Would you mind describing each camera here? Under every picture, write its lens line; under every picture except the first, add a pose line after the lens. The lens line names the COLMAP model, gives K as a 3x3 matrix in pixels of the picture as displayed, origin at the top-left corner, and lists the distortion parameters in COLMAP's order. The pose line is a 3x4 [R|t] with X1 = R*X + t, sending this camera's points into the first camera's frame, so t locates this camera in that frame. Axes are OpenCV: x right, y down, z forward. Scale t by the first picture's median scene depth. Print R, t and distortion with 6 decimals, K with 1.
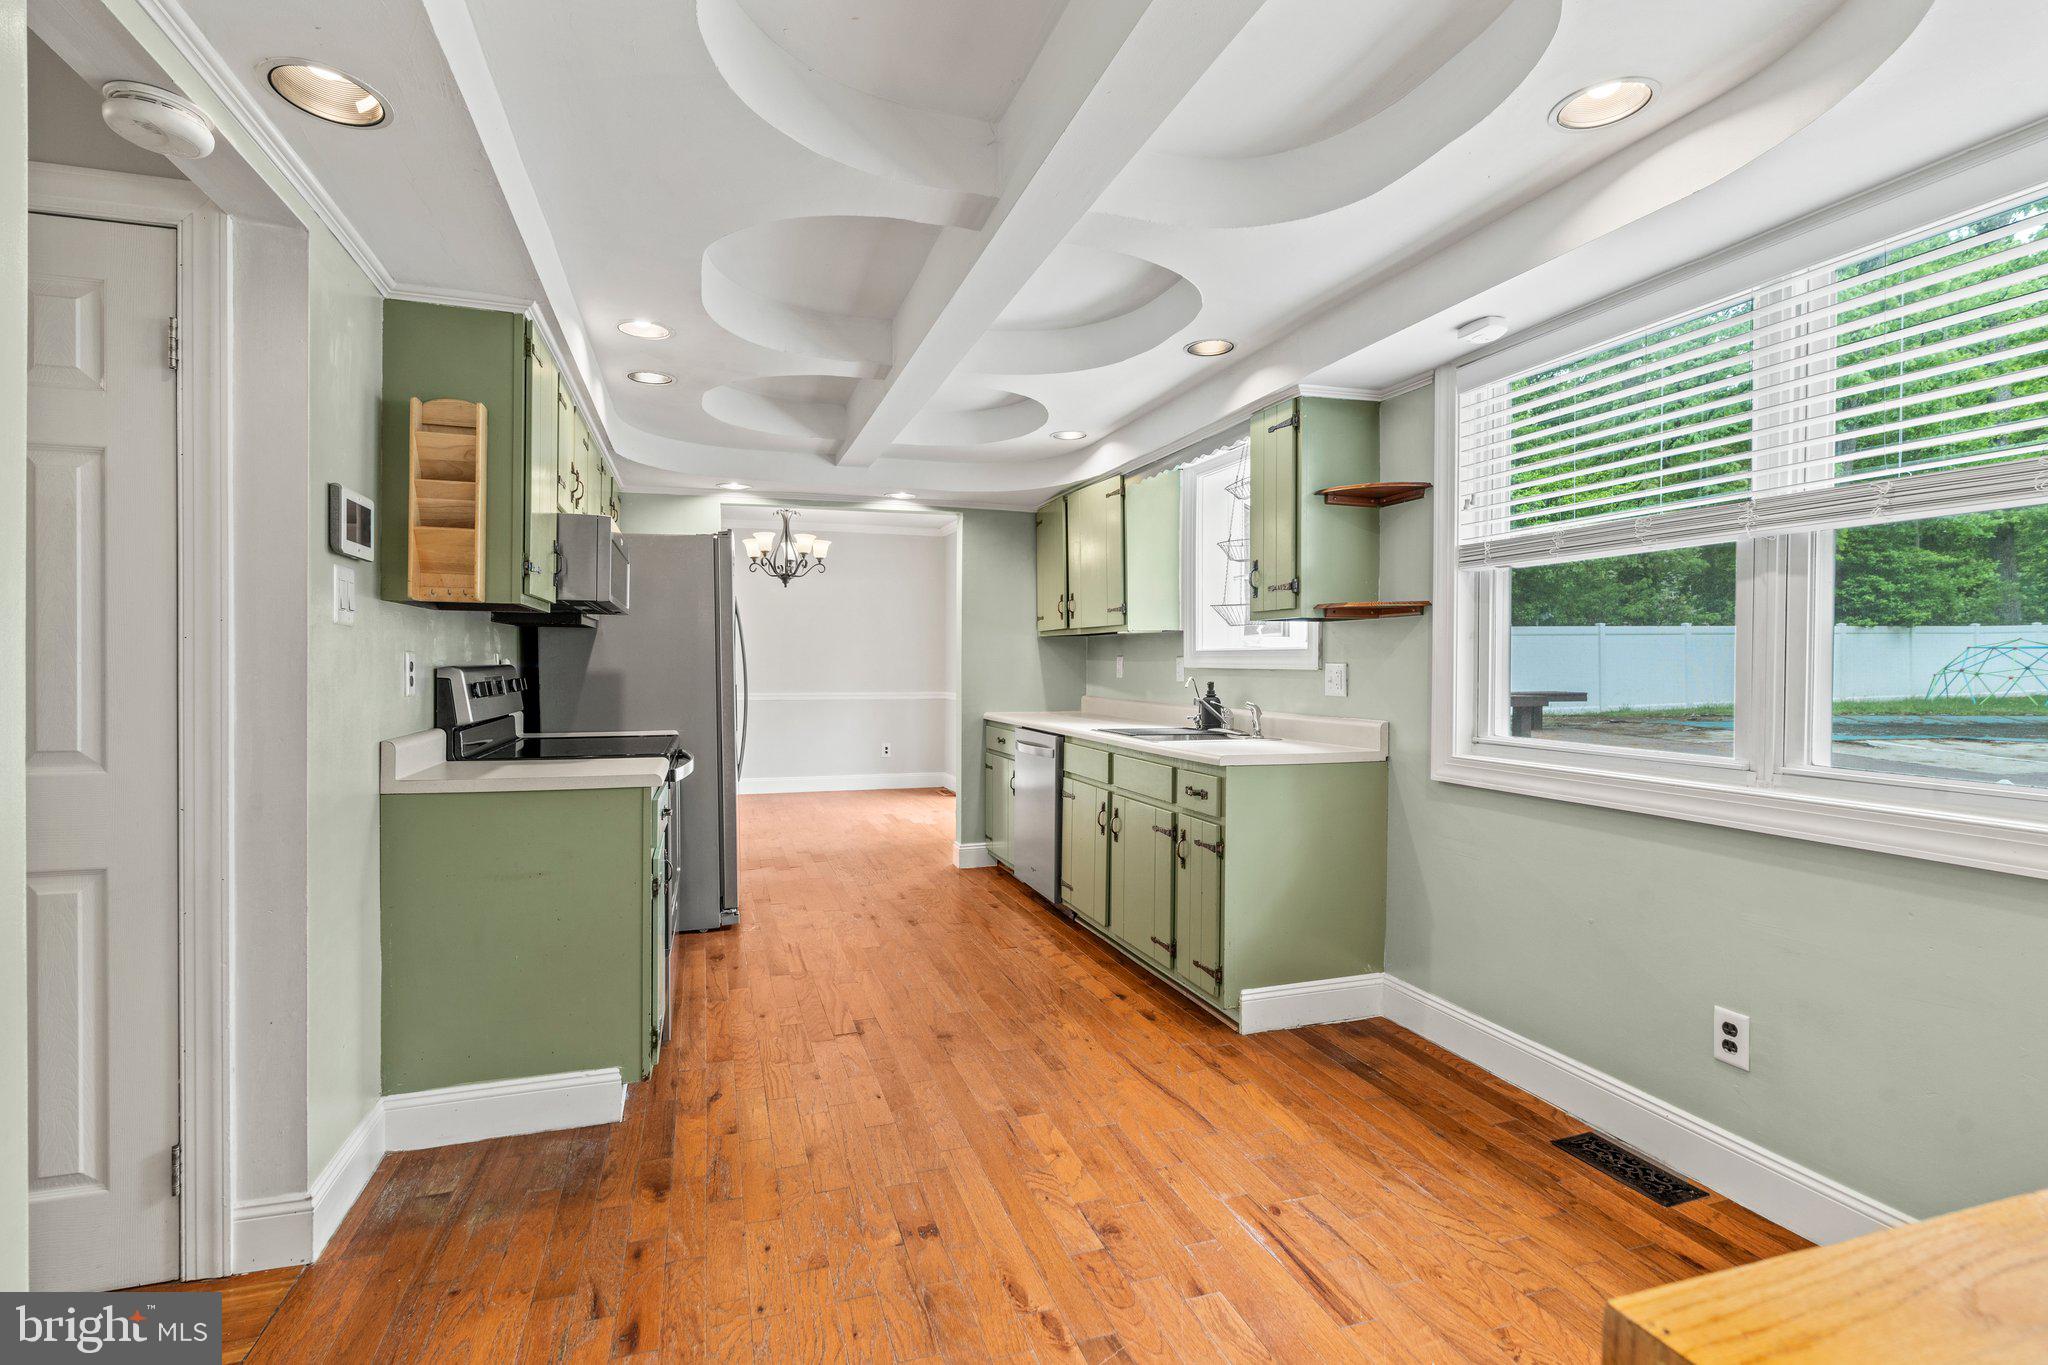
lens RADIAL K [[928.9, 0, 990.6], [0, 928.9, 667.2], [0, 0, 1]] dist [-0.008794, 0.004090]
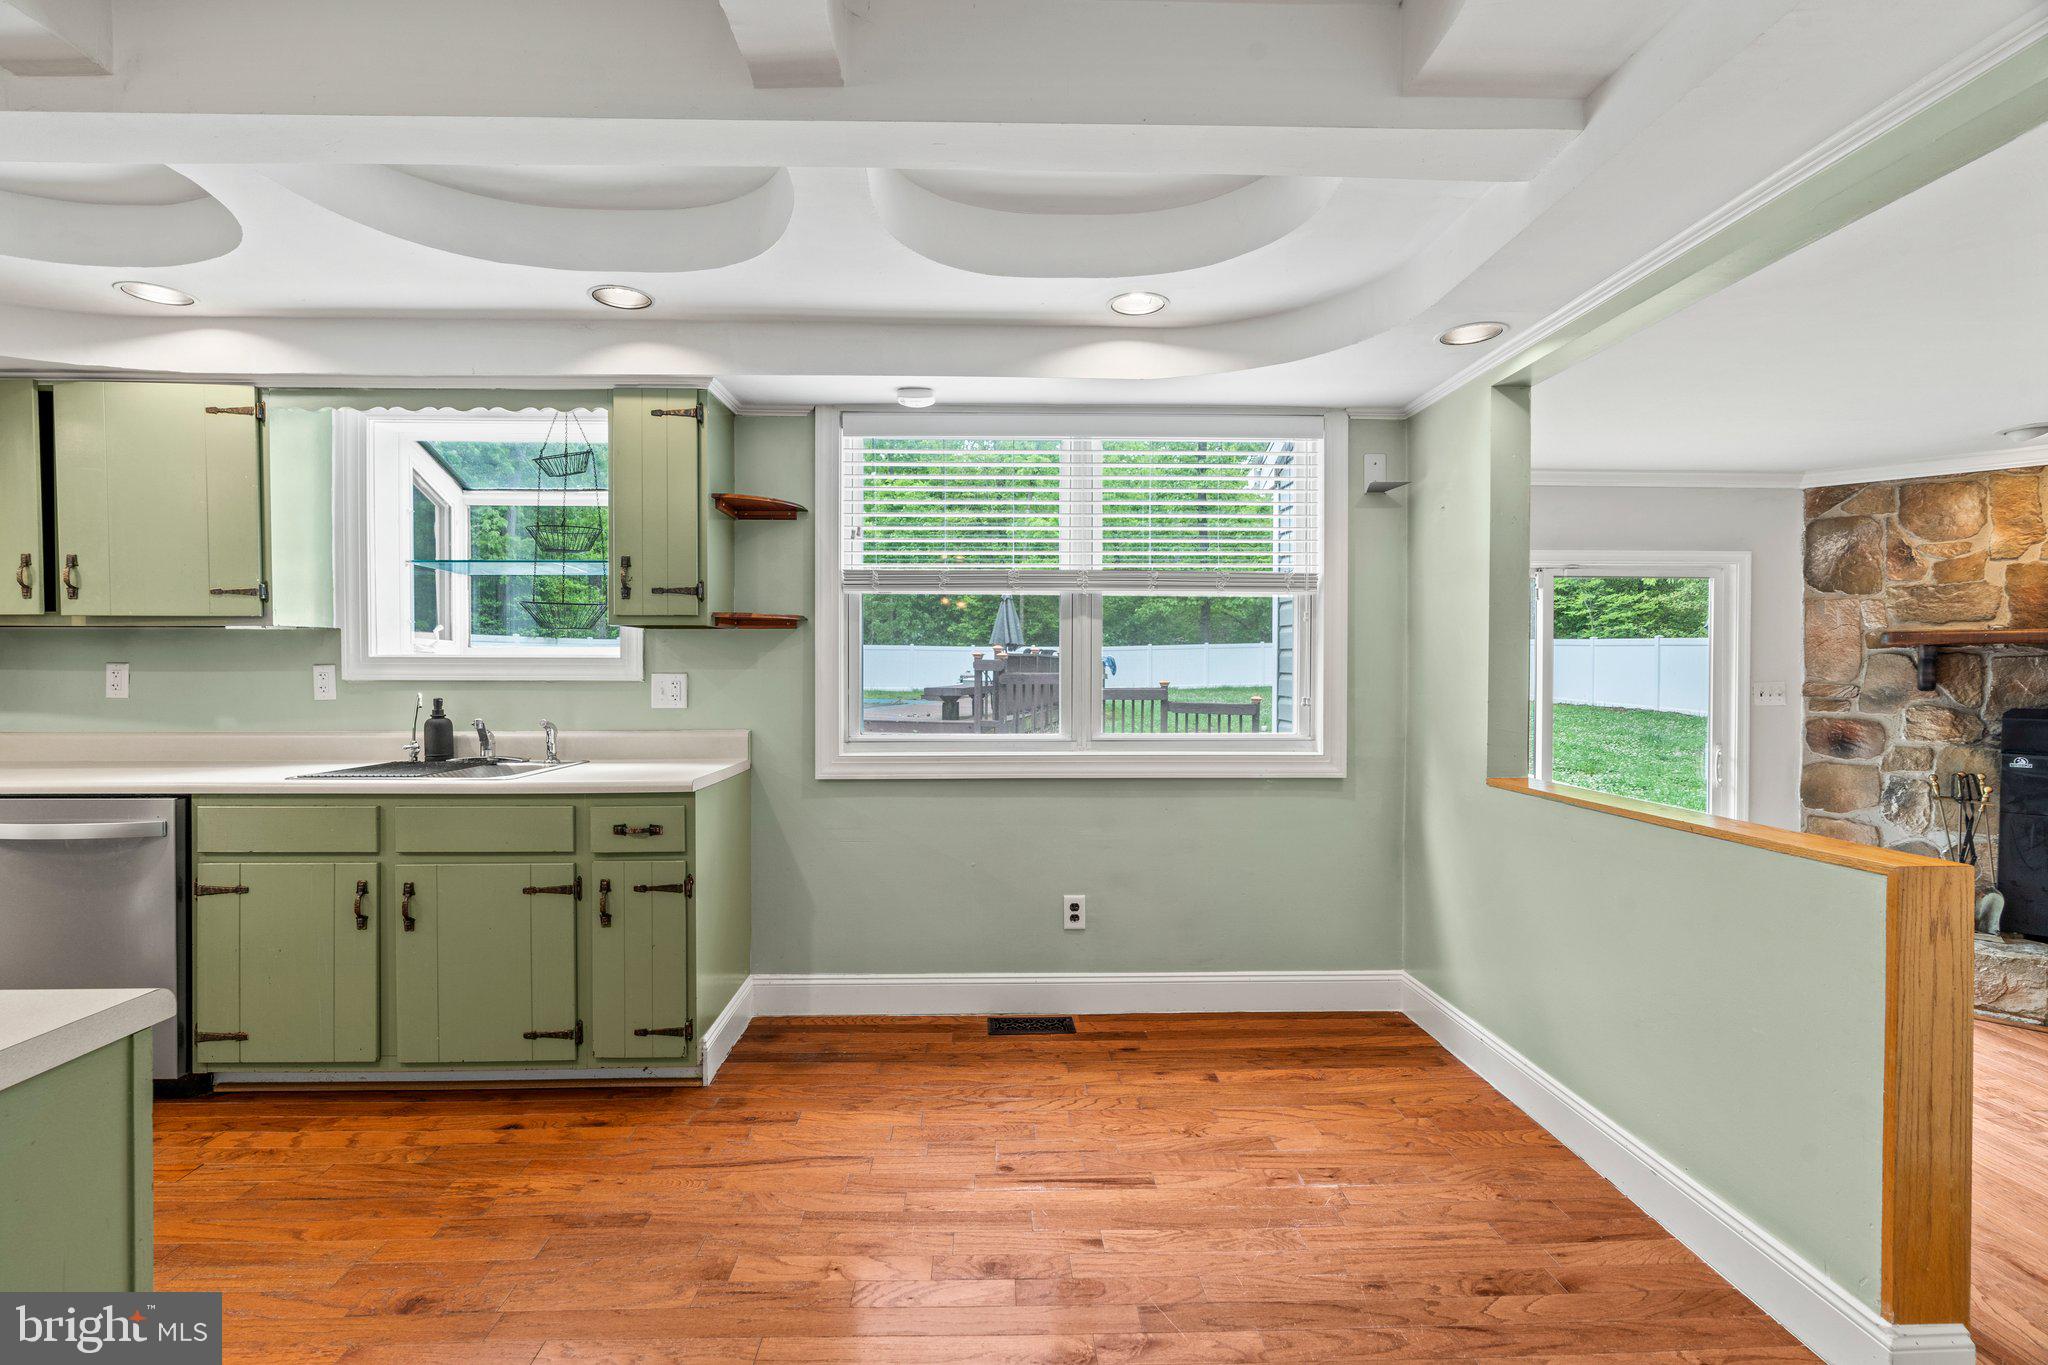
lens RADIAL K [[928.9, 0, 1010.0], [0, 928.9, 677.1], [0, 0, 1]] dist [-0.008794, 0.004090]
pose [[0.276110, -0.011852, 0.961053, -0.510095], [0.005206, 0.999928, 0.010835, -0.010261], [-0.961112, 0.002012, 0.276152, 0.466009]]
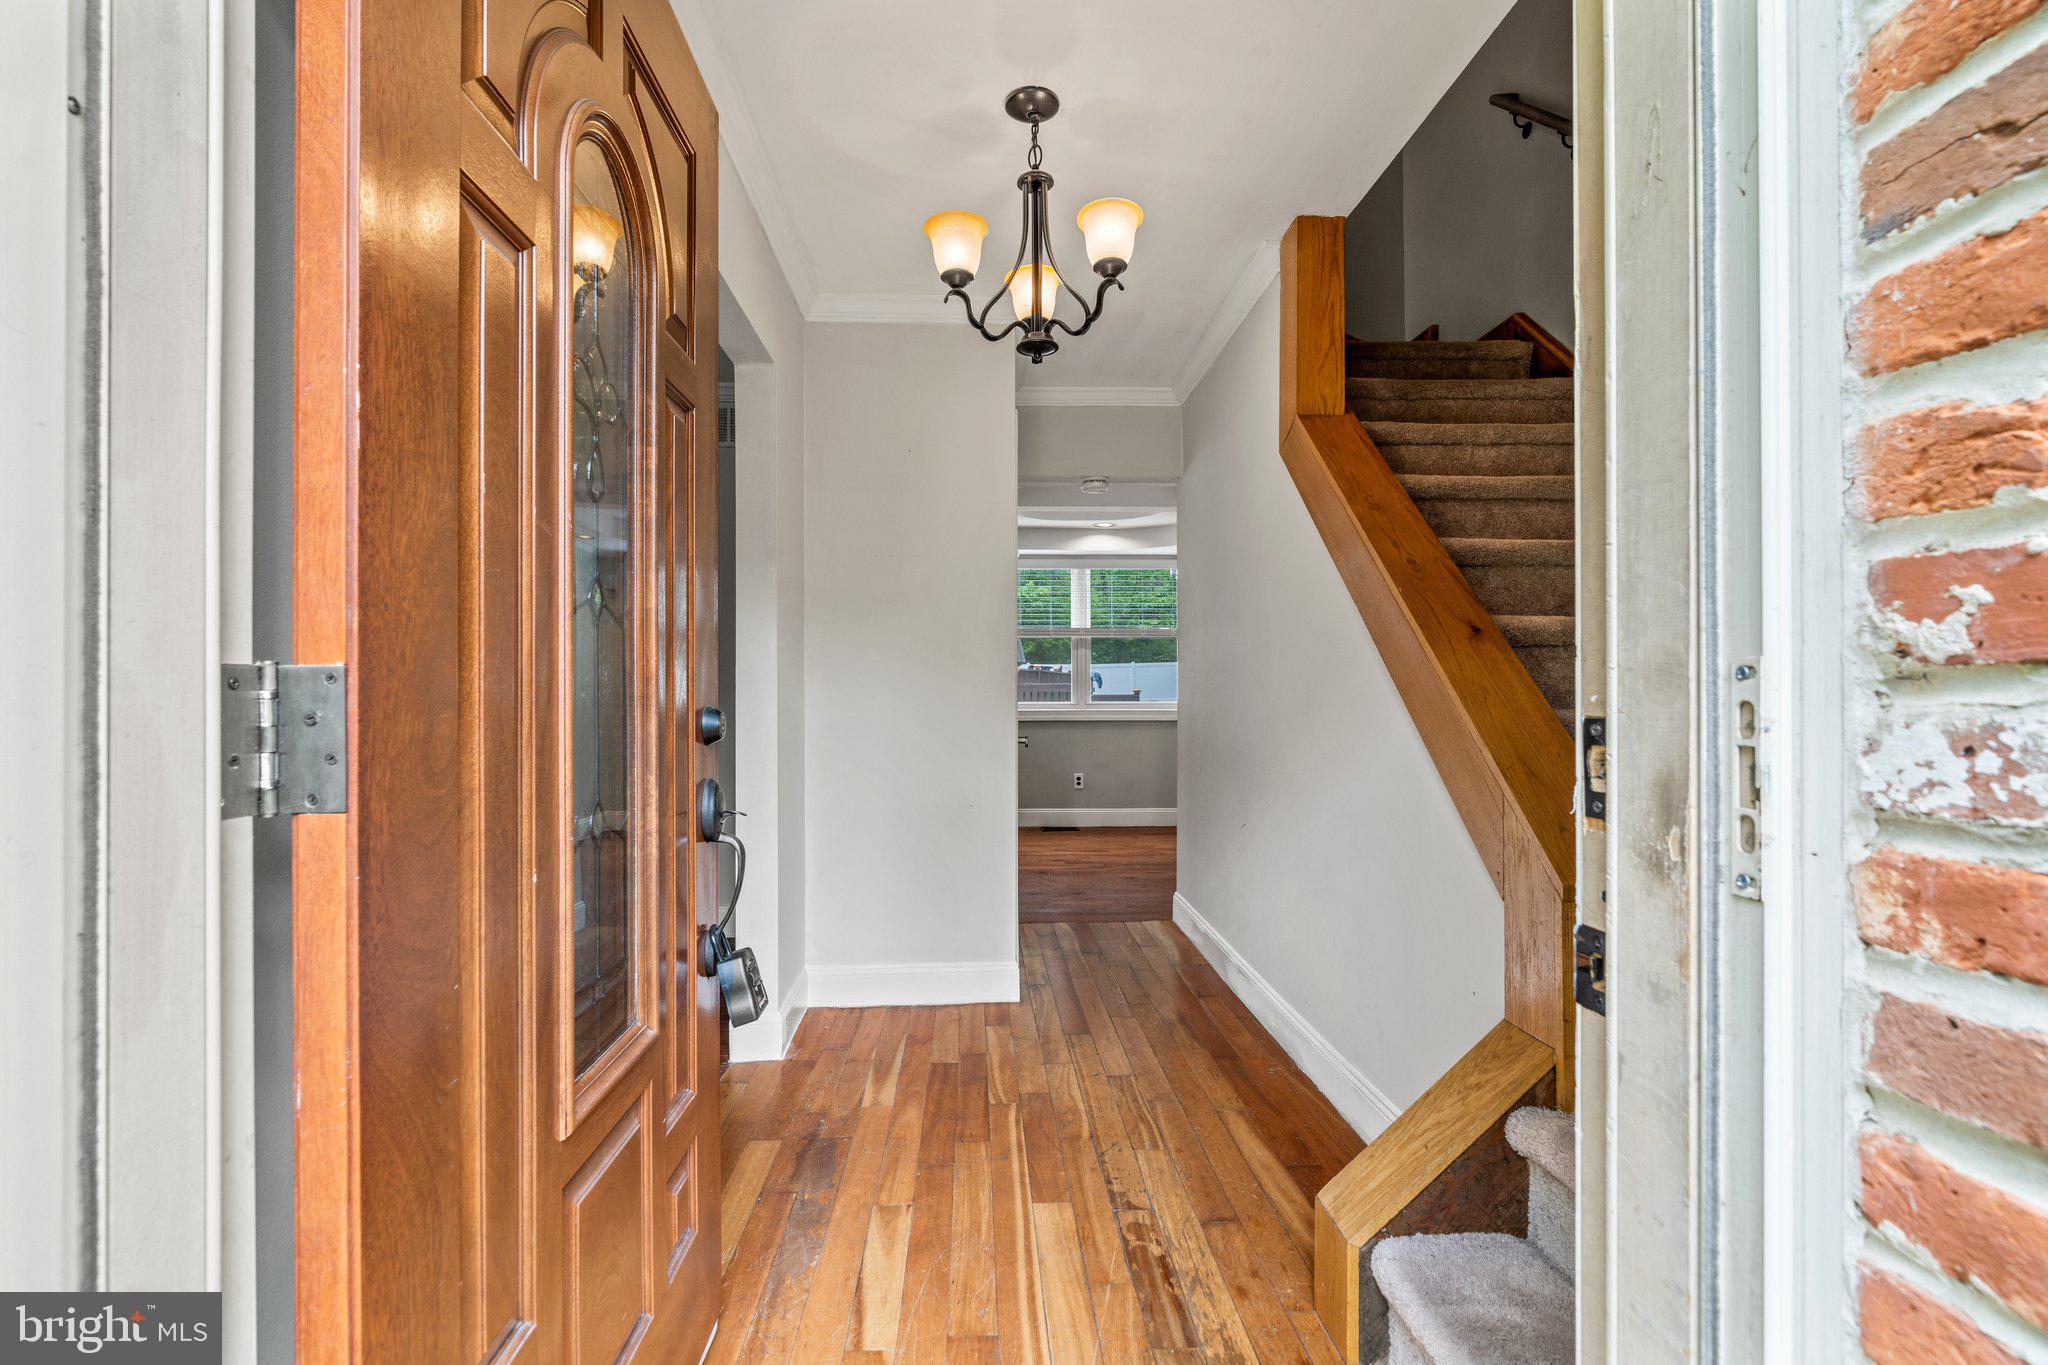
lens RADIAL K [[928.9, 0, 1023.6], [0, 928.9, 687.3], [0, 0, 1]] dist [-0.008794, 0.004090]
pose [[0.250013, -0.004611, 0.968232, -1.793312], [0.006994, 0.999971, 0.002956, 0.017928], [-0.968217, 0.006032, 0.250038, 0.232924]]
